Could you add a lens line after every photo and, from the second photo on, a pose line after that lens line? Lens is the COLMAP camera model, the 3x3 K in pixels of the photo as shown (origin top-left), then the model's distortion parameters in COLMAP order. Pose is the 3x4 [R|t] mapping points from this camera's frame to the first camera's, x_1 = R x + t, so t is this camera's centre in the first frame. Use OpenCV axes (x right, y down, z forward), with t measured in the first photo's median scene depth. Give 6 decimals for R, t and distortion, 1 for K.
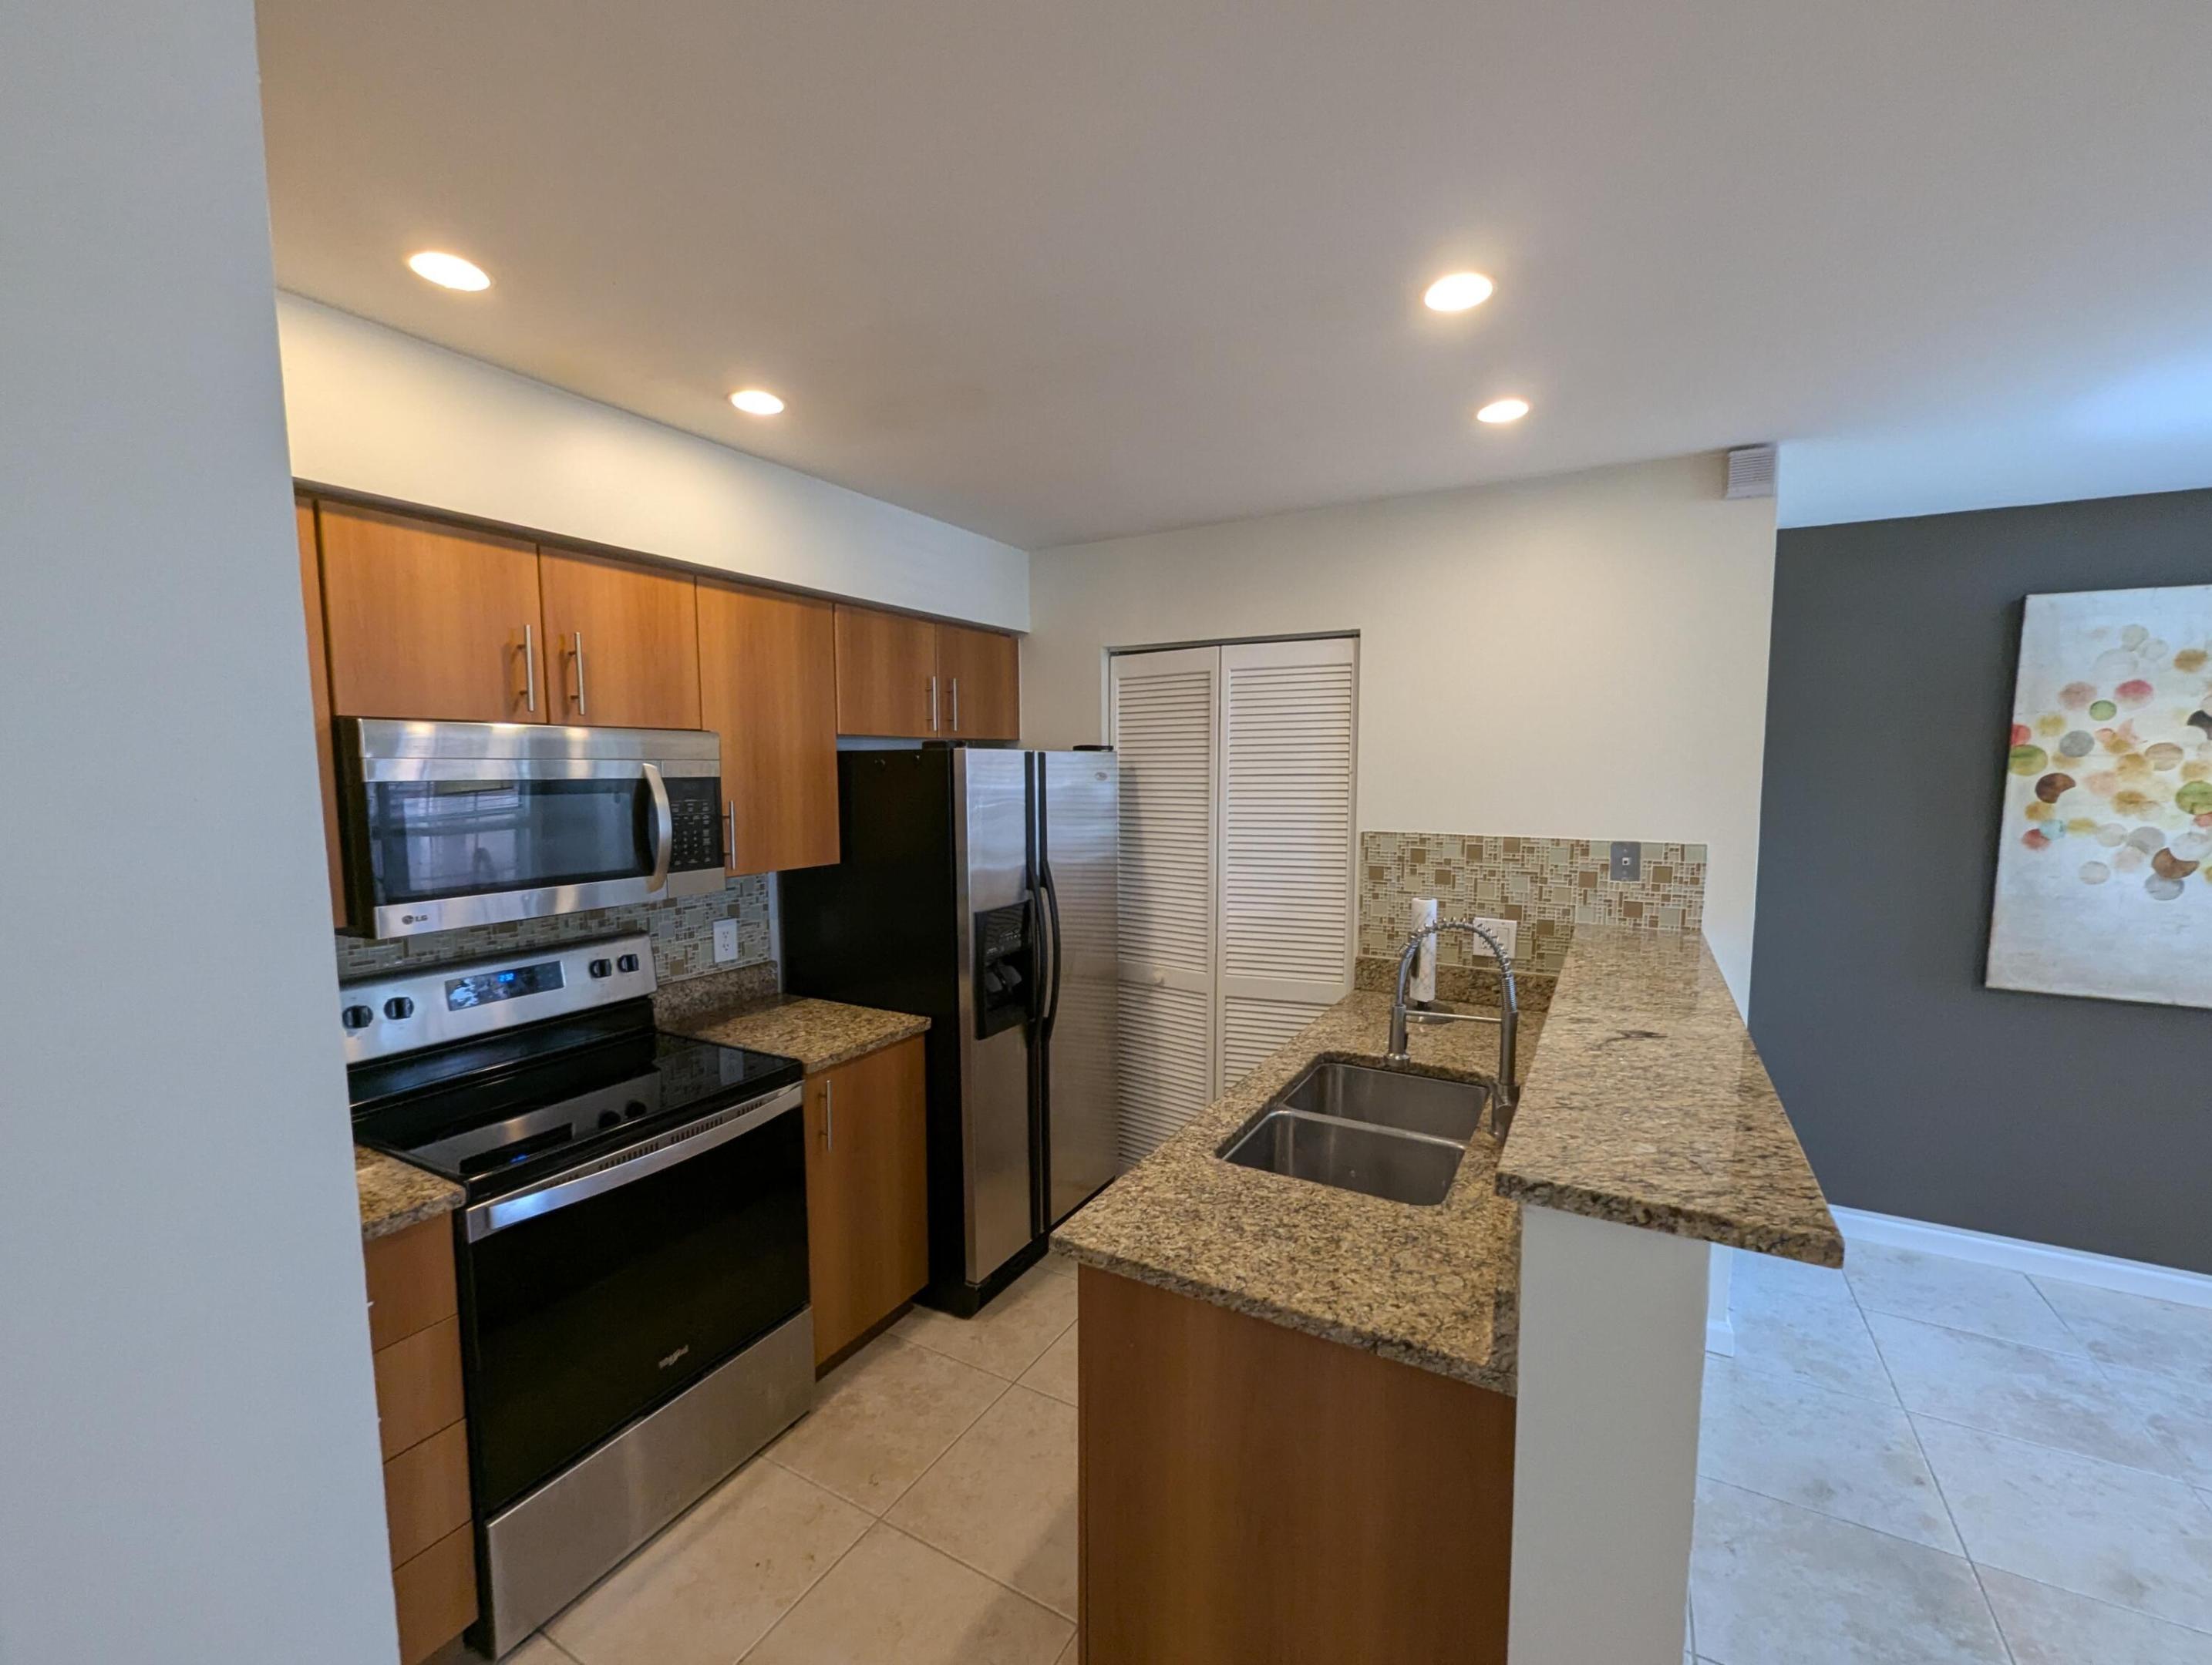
lens RADIAL K [[915.8, 0, 1098.6], [0, 915.8, 853.1], [0, 0, 1]] dist [0.000240, 0.001166]
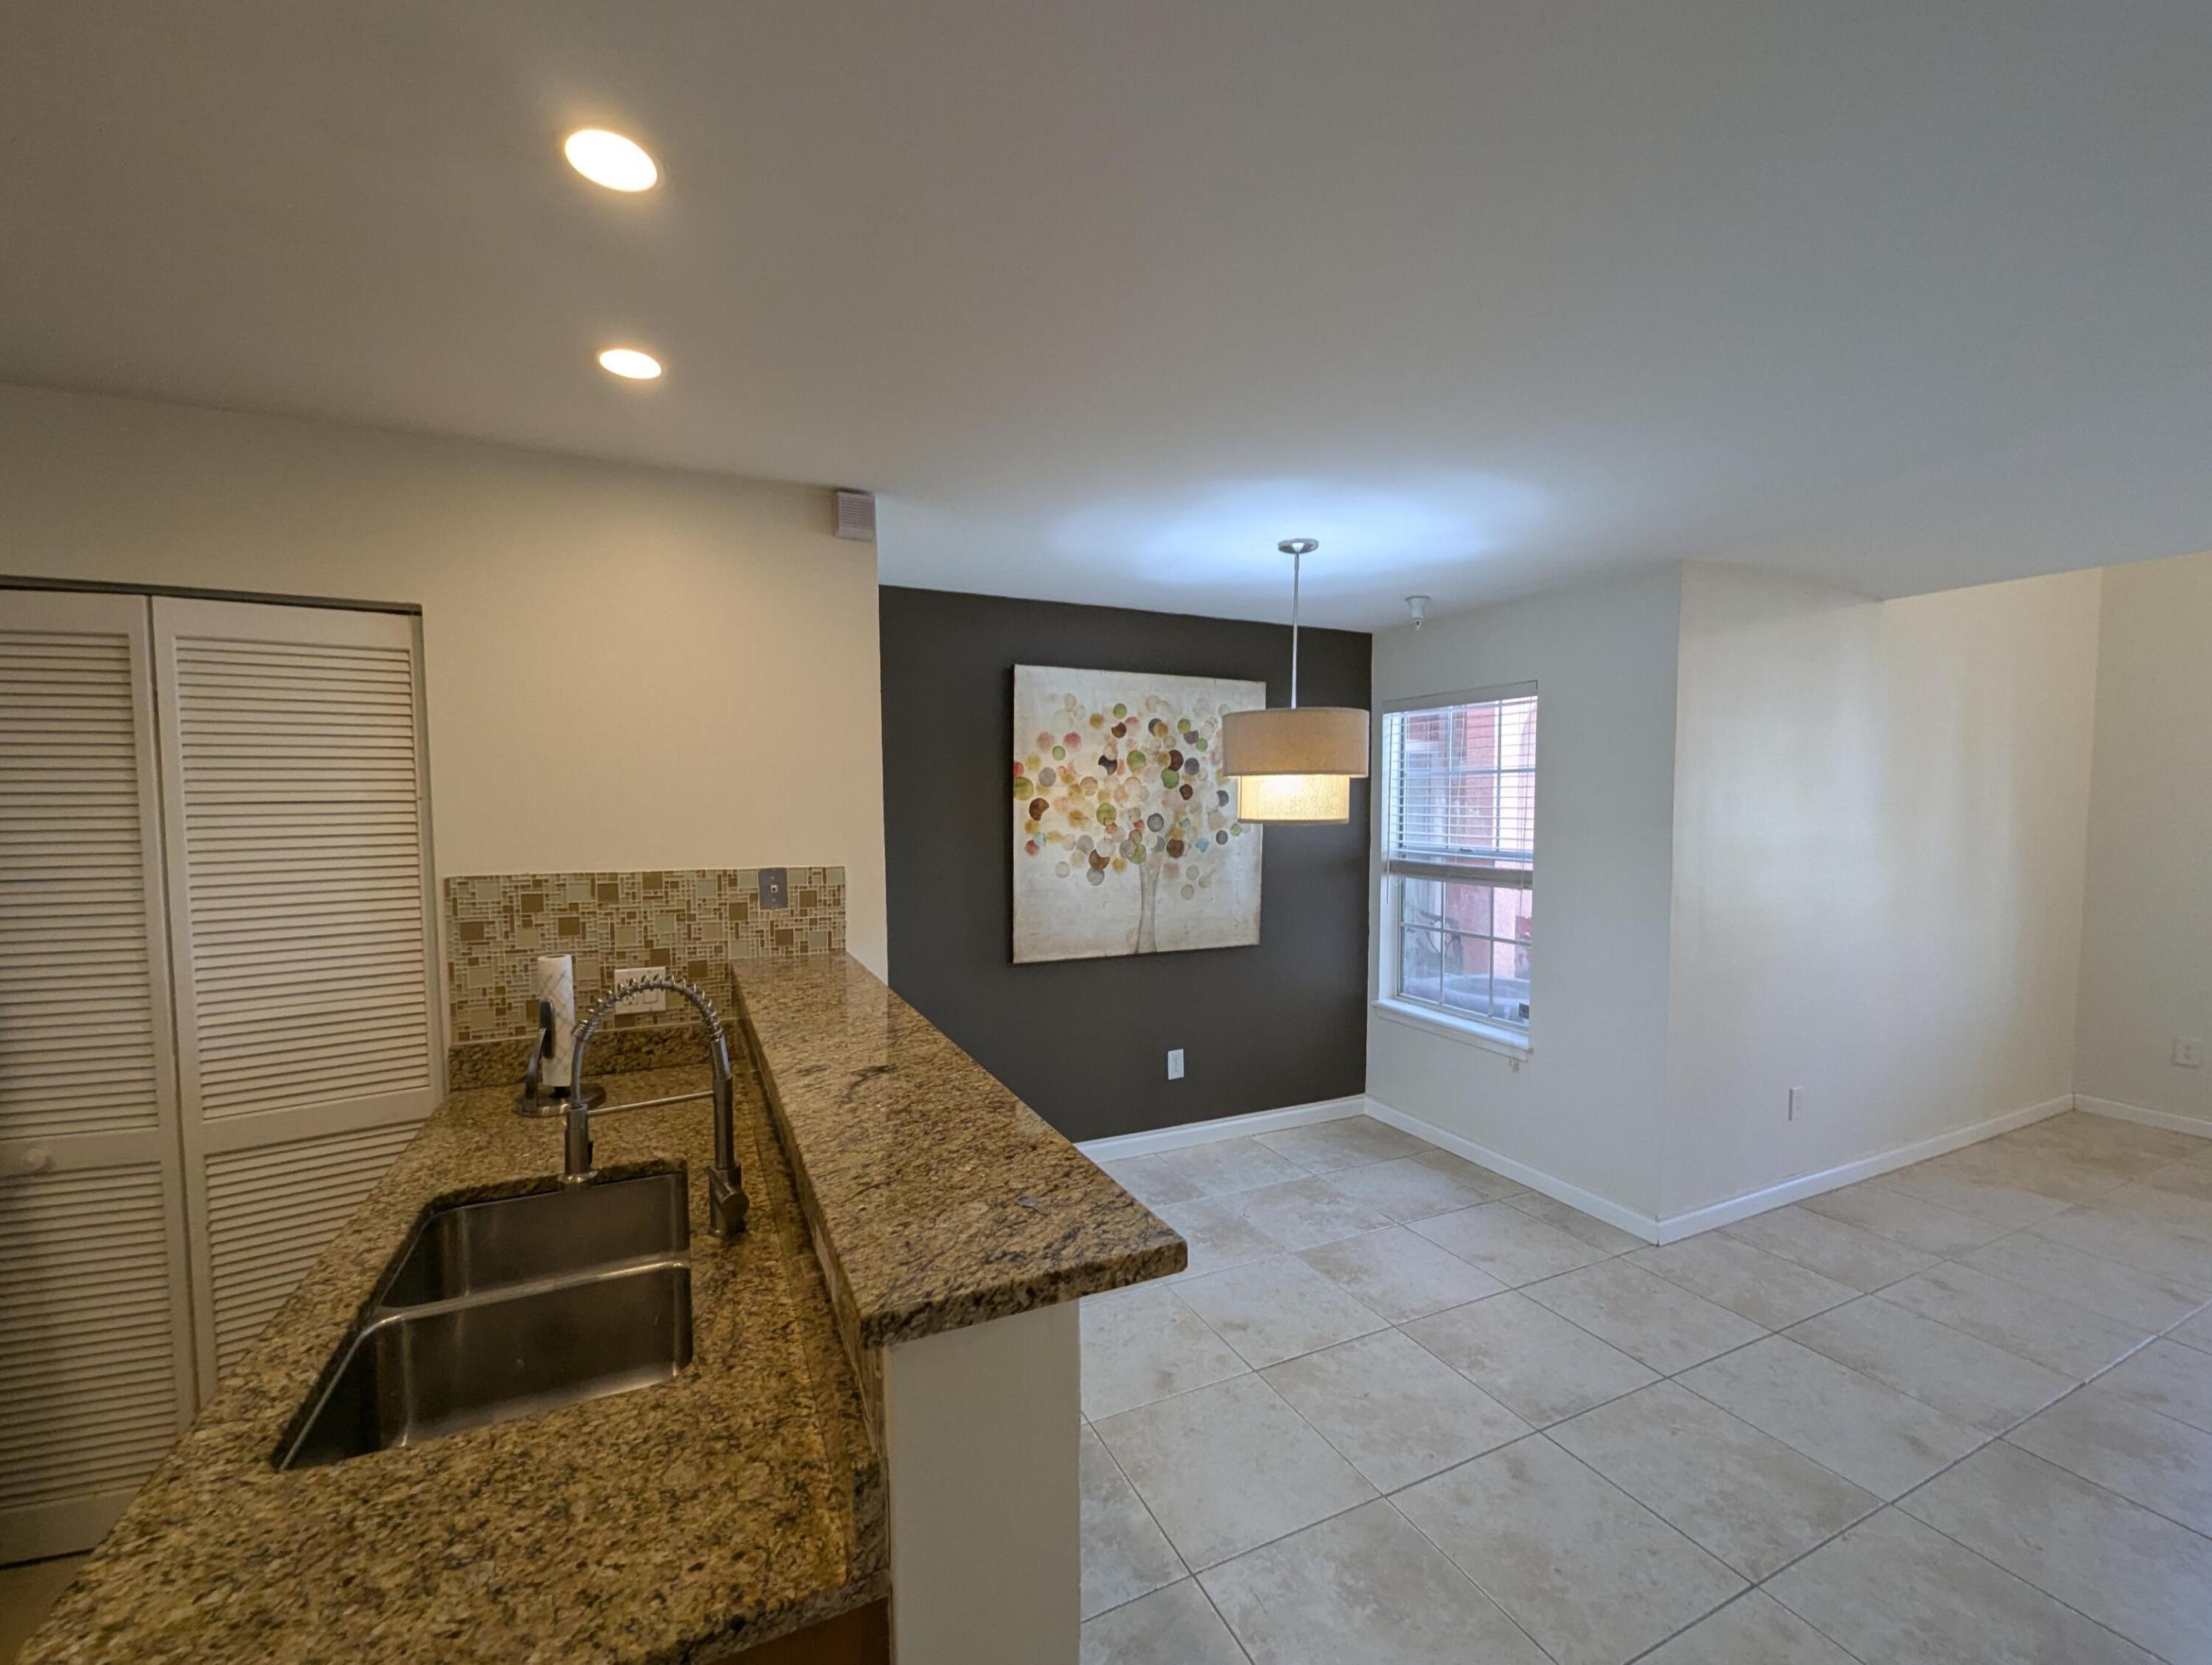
lens RADIAL K [[915.8, 0, 1098.6], [0, 915.8, 853.1], [0, 0, 1]] dist [0.000240, 0.001166]
pose [[0.575709, -0.049277, 0.816168, -0.014684], [0.080196, 0.996773, 0.003612, -0.004404], [-0.813712, 0.063374, 0.577803, 0.162658]]
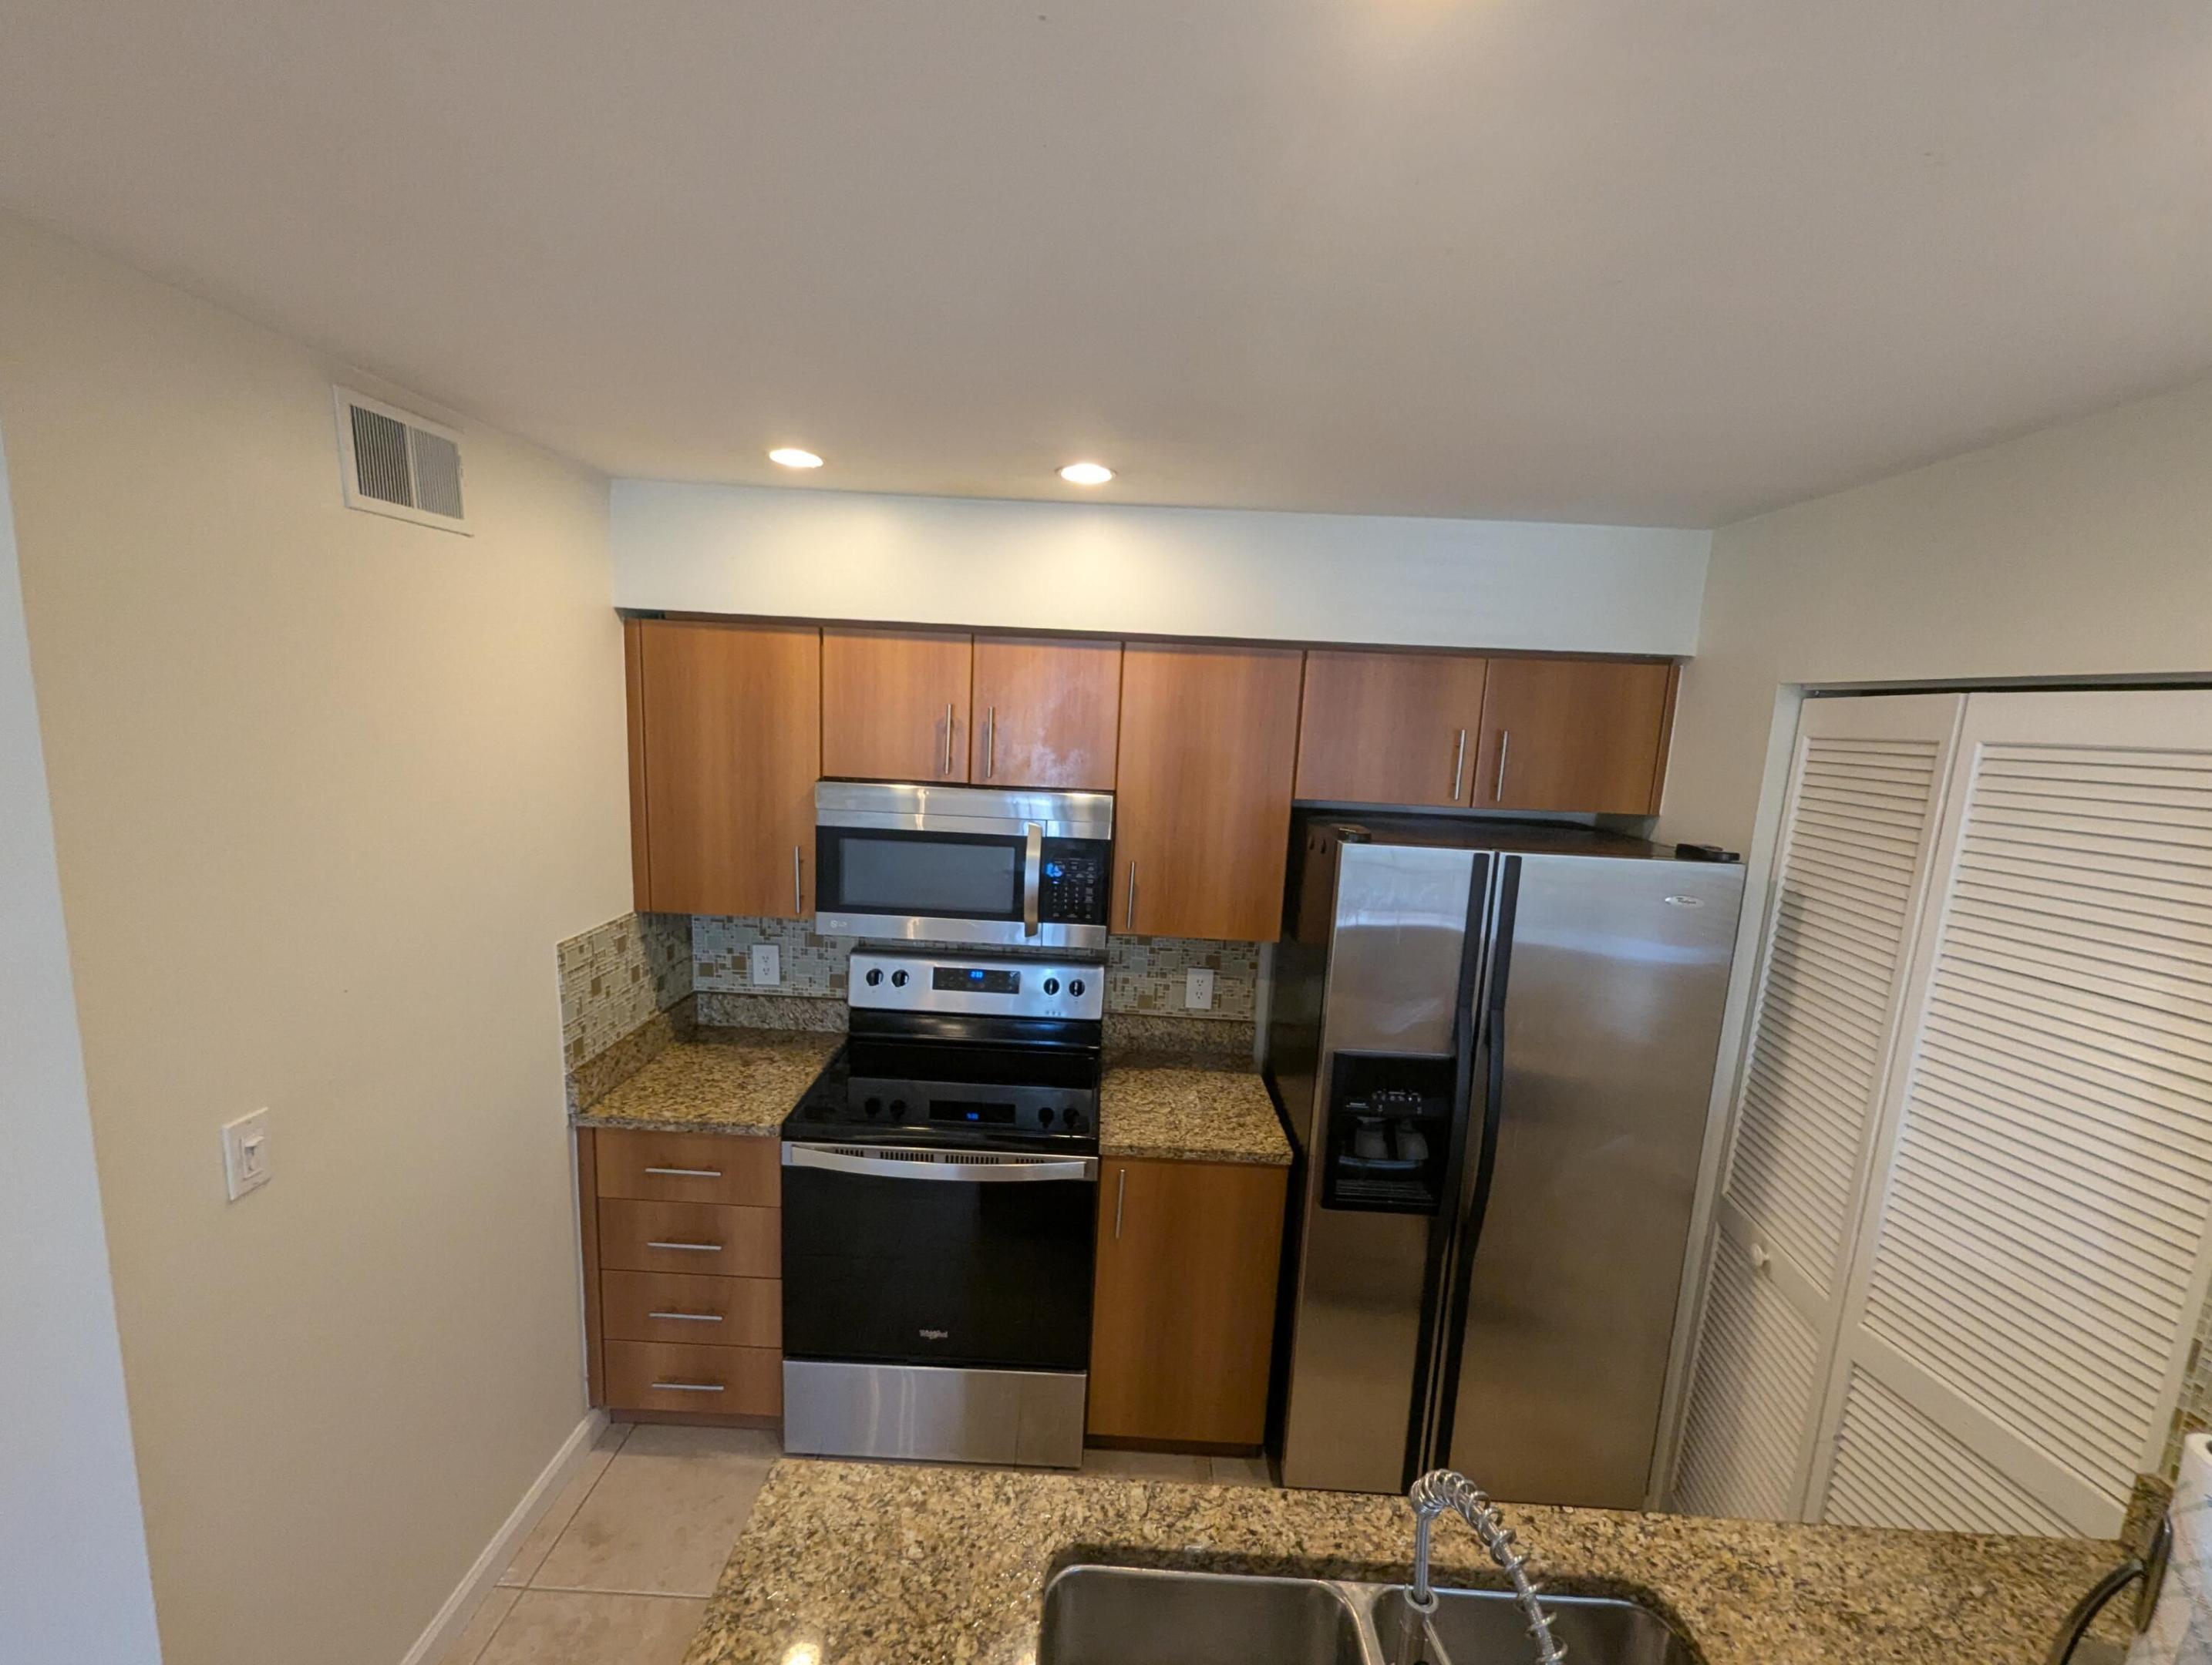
lens RADIAL K [[915.8, 0, 1098.6], [0, 915.8, 853.1], [0, 0, 1]] dist [0.000240, 0.001166]
pose [[0.480317, 0.162809, -0.861852, 0.429654], [-0.133395, 0.984750, 0.111683, -0.167516], [0.866892, 0.061323, 0.494710, 0.449618]]
